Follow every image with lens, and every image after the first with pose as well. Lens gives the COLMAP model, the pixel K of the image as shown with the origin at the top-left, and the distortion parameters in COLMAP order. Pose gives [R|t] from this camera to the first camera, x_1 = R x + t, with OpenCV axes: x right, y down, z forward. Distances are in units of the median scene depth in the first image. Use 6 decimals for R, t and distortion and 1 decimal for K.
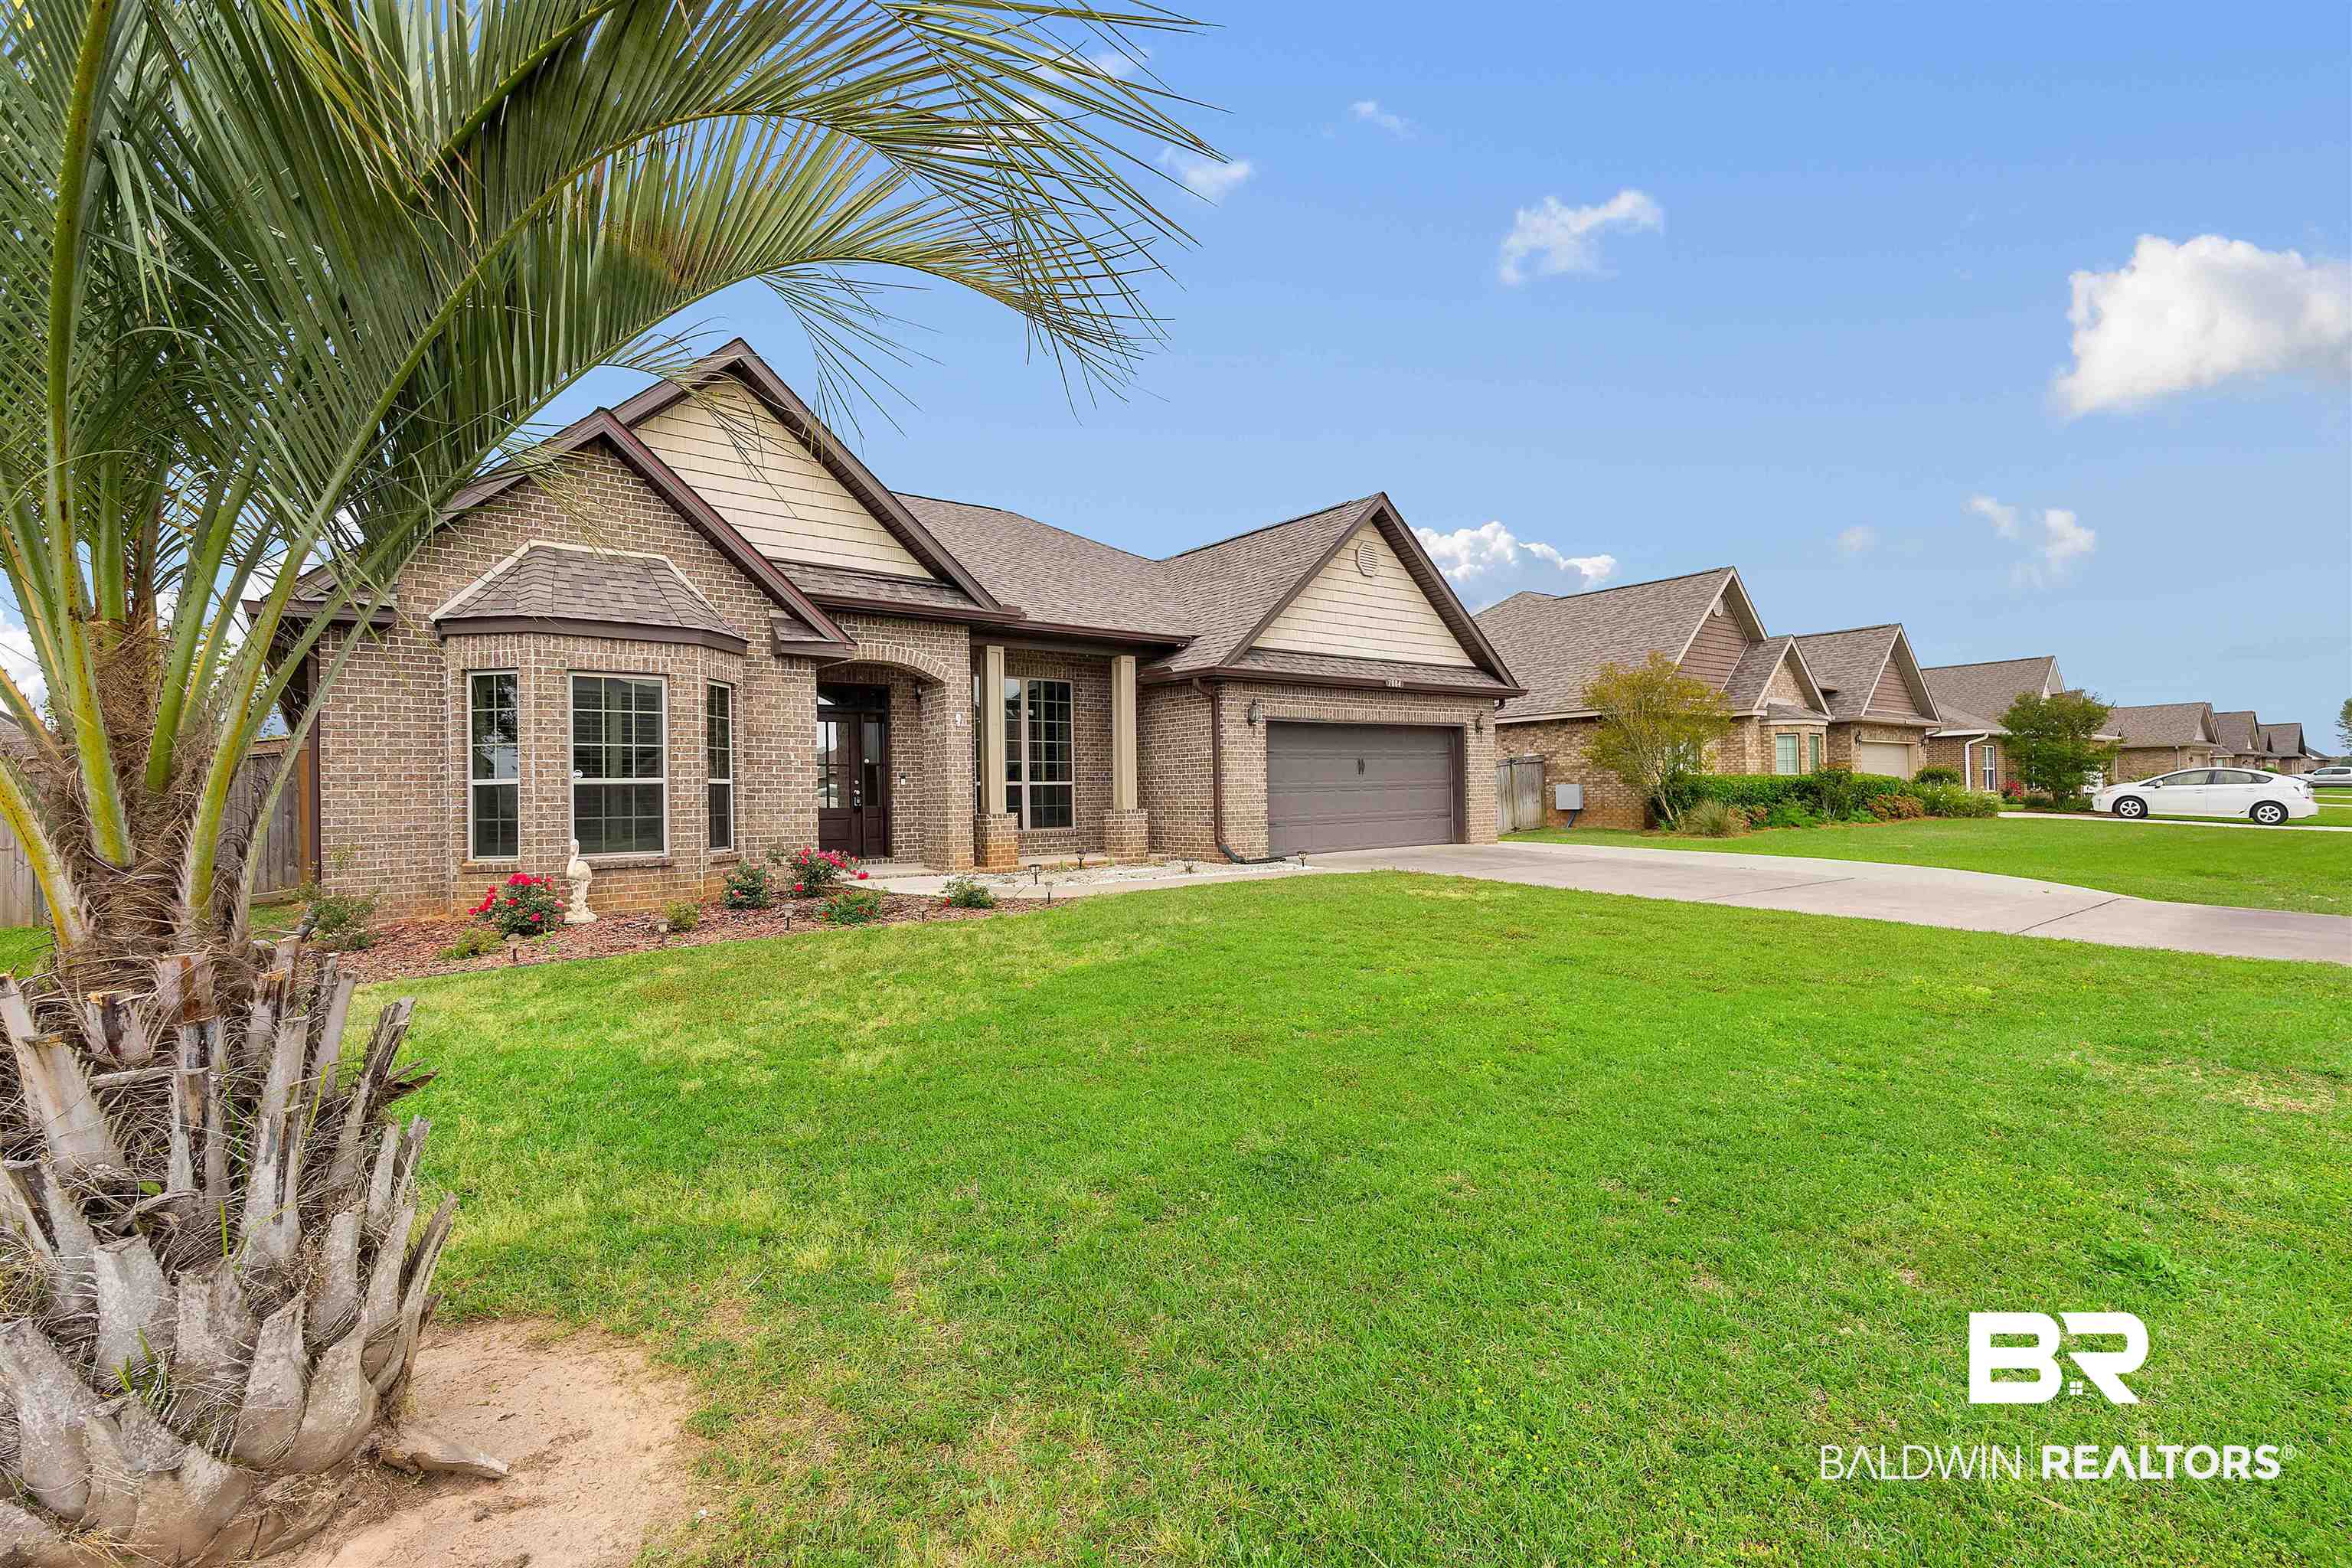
lens RADIAL K [[1020.2, 0, 1180.6], [0, 1020.2, 779.3], [0, 0, 1]] dist [-0.000381, 0.000434]
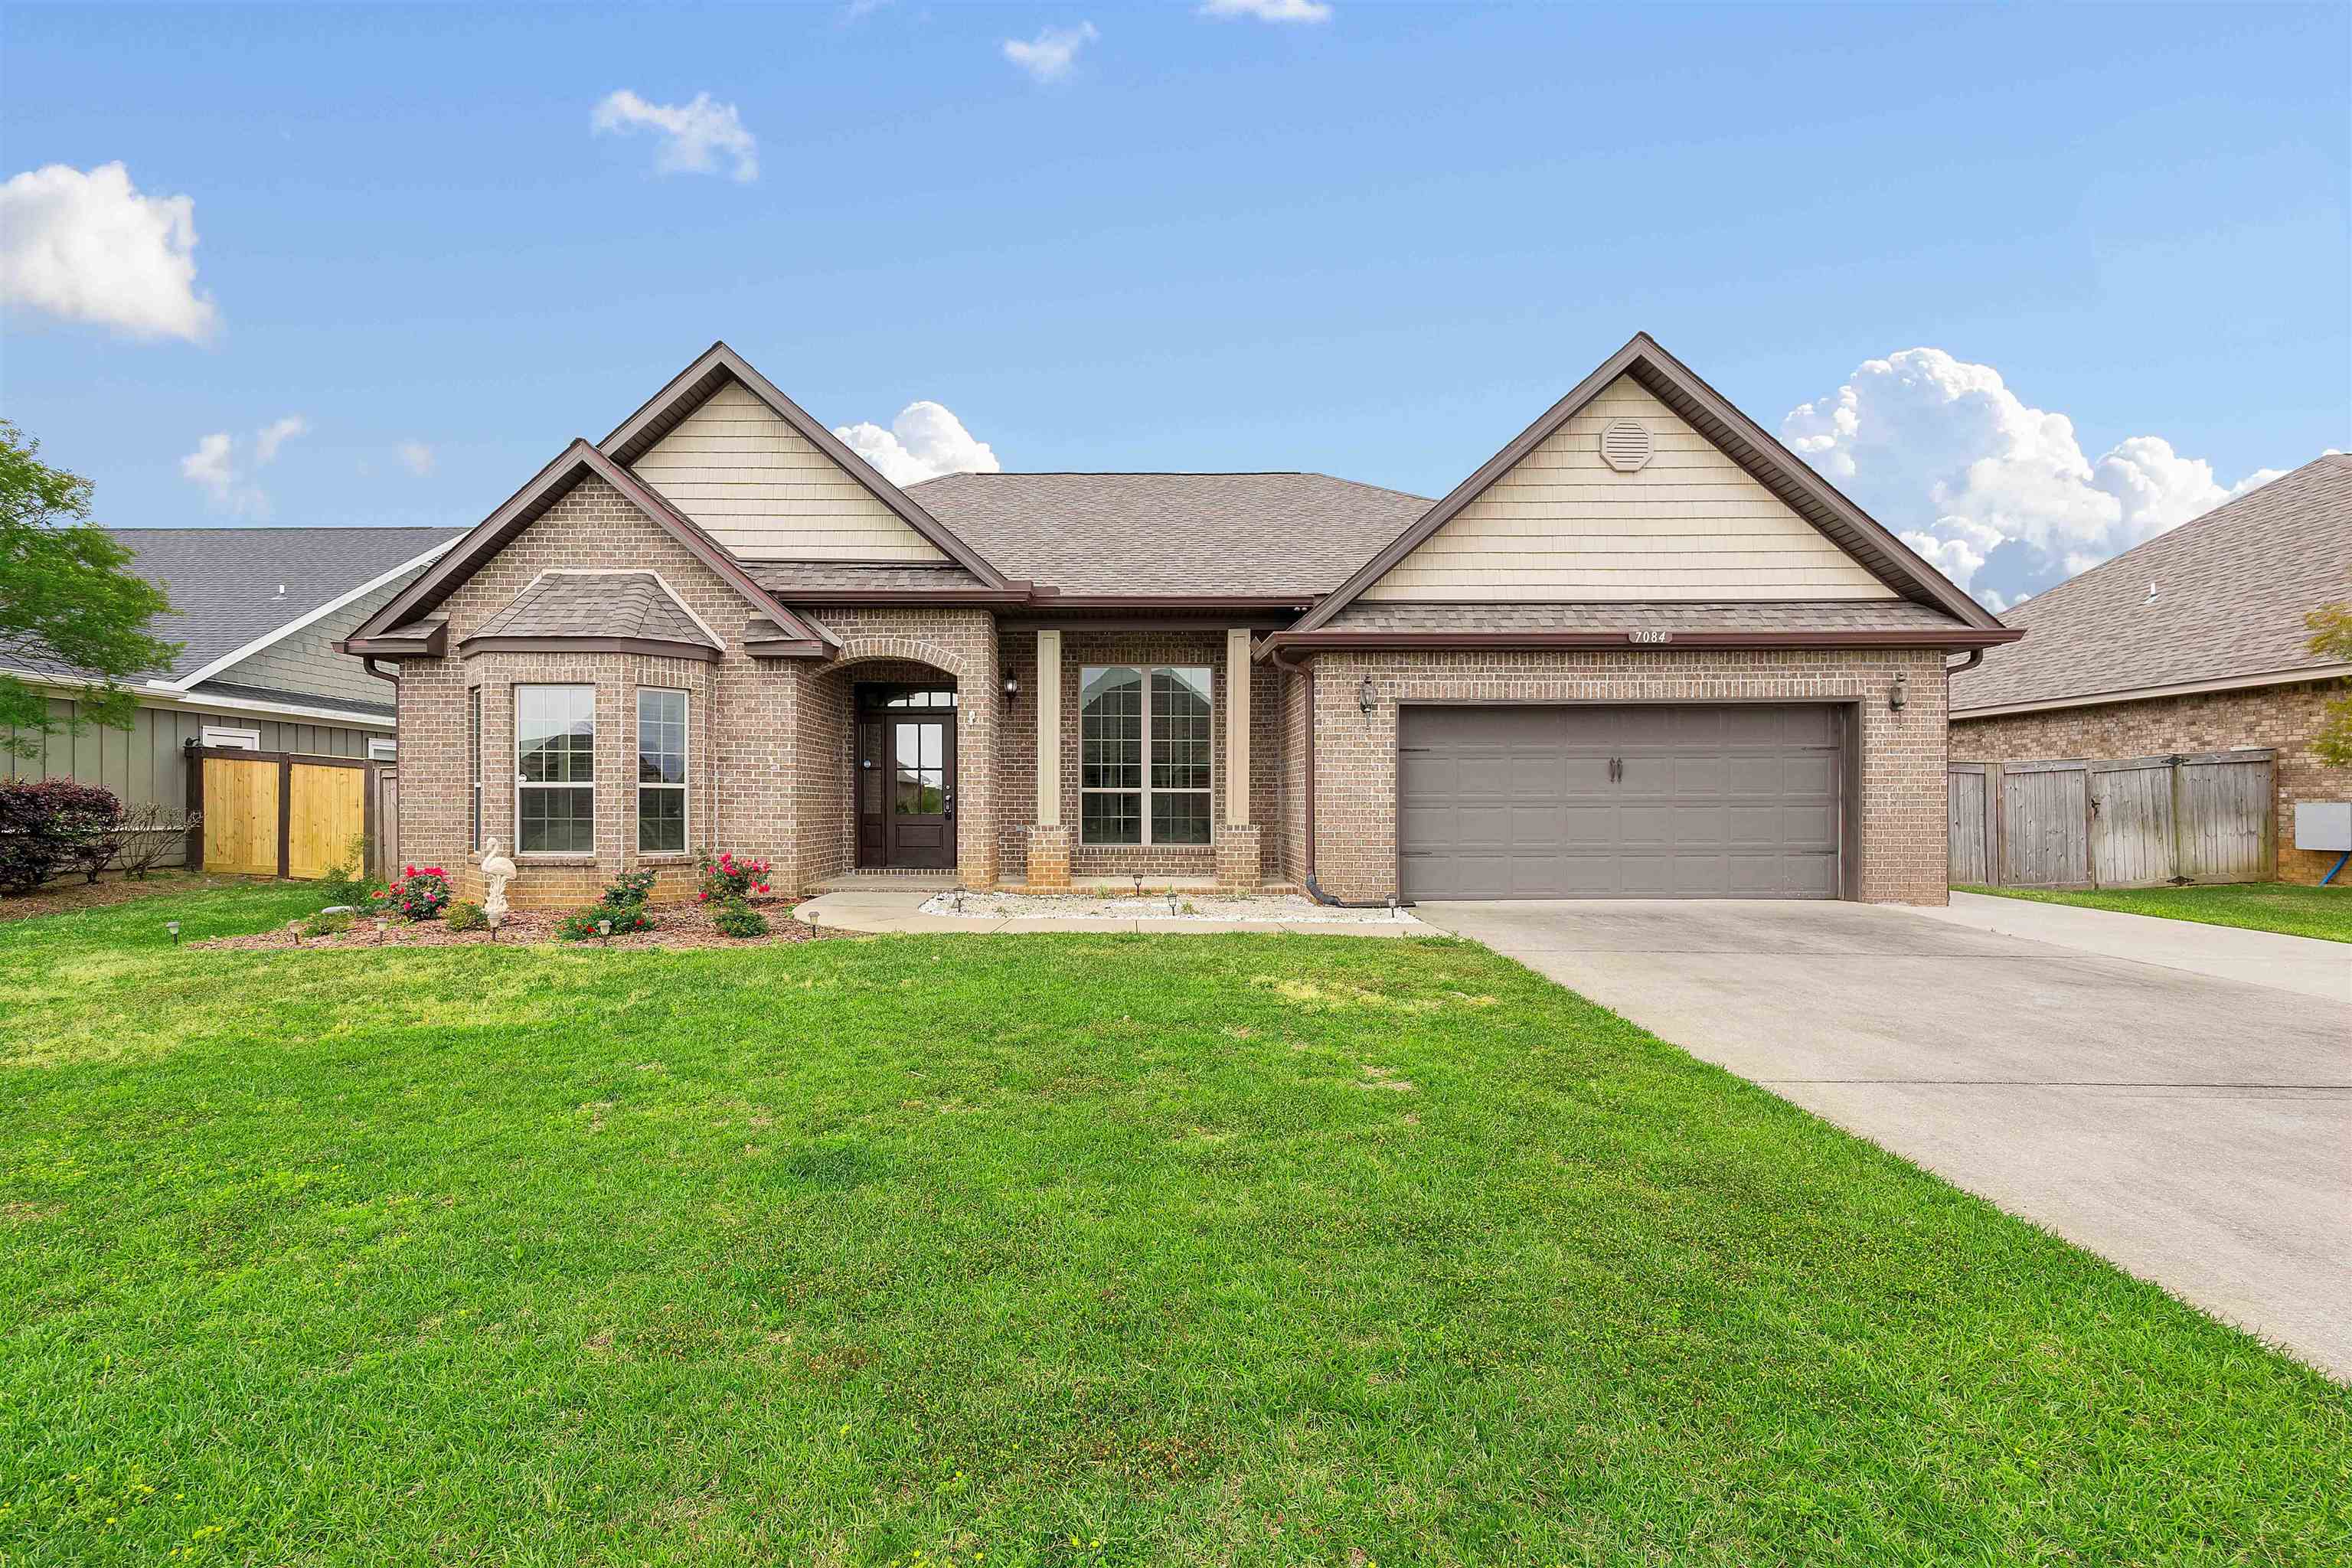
lens RADIAL K [[1024.7, 0, 1187.1], [0, 1024.7, 786.4], [0, 0, 1]] dist [-0.001436, -0.001414]
pose [[0.784796, 0.010129, -0.619672, 0.420457], [-0.006920, 0.999947, 0.007580, -0.006144], [0.619716, -0.001661, 0.784825, 0.373620]]
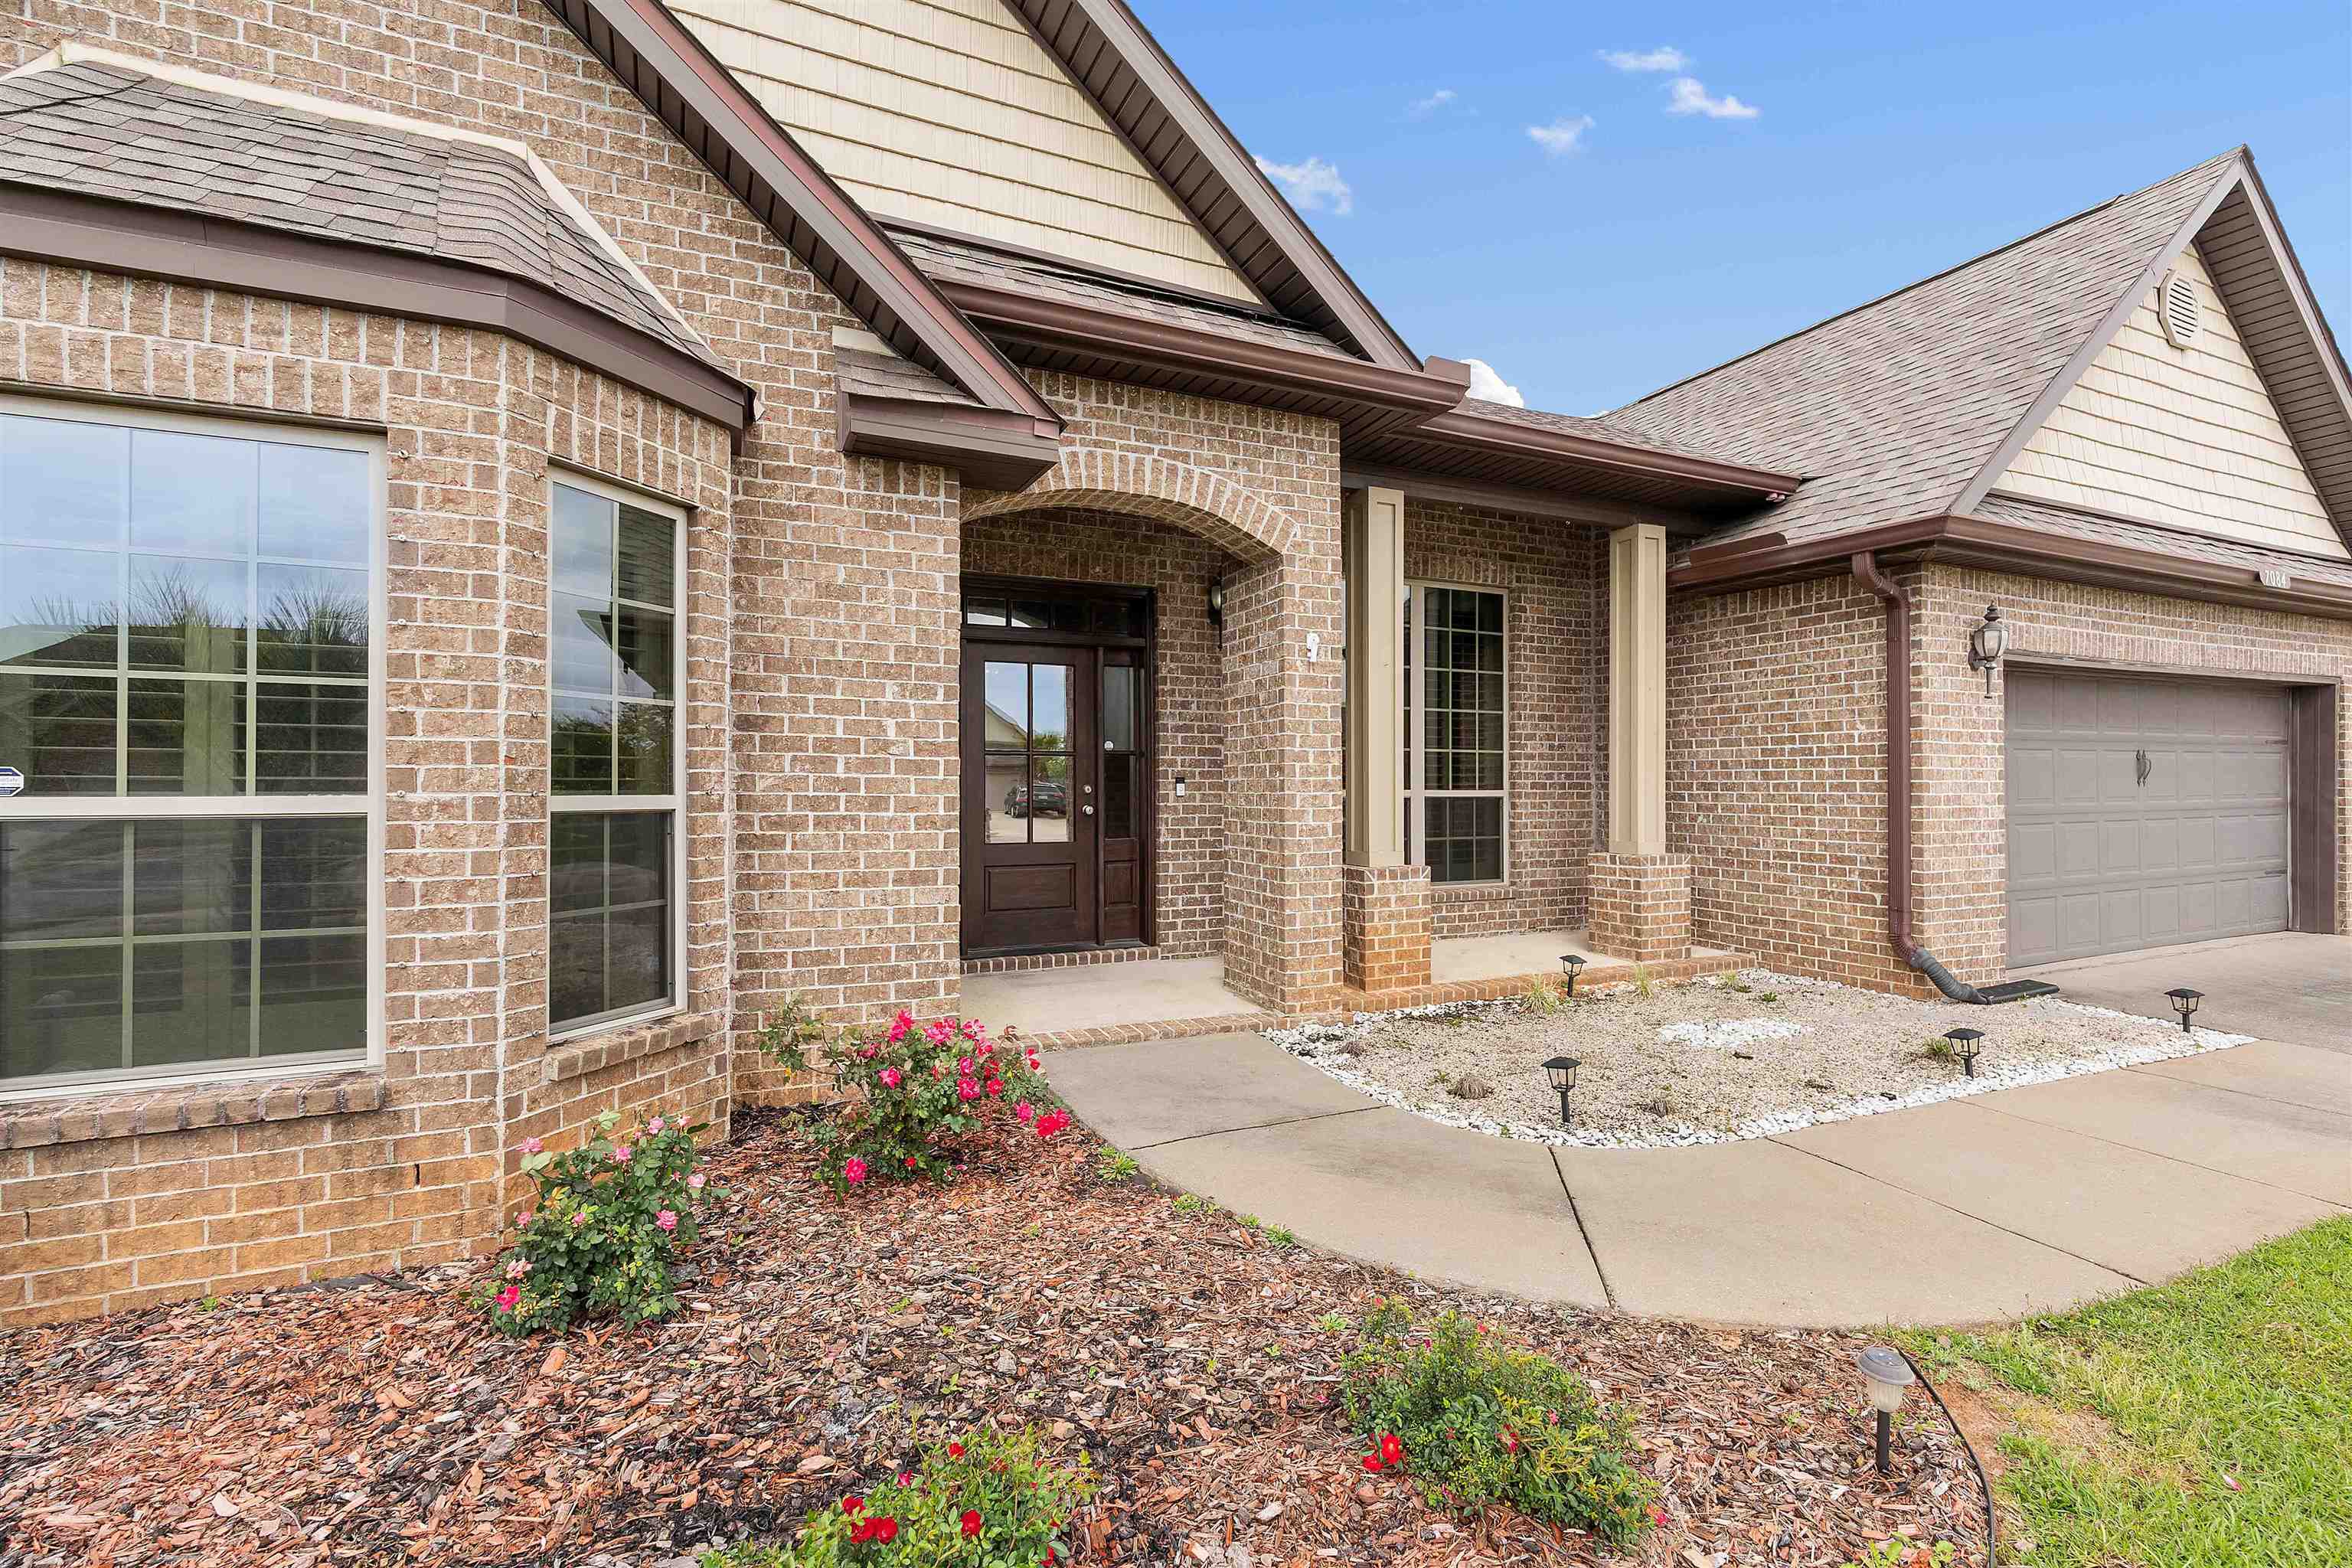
lens RADIAL K [[970.6, 0, 1185.4], [0, 970.6, 765.1], [0, 0, 1]] dist [-0.002304, -0.000143]
pose [[0.966285, 0.014219, -0.257082, -0.146985], [-0.014545, 0.999894, 0.000634, -0.008939], [0.257063, 0.003126, 0.966389, 0.538988]]
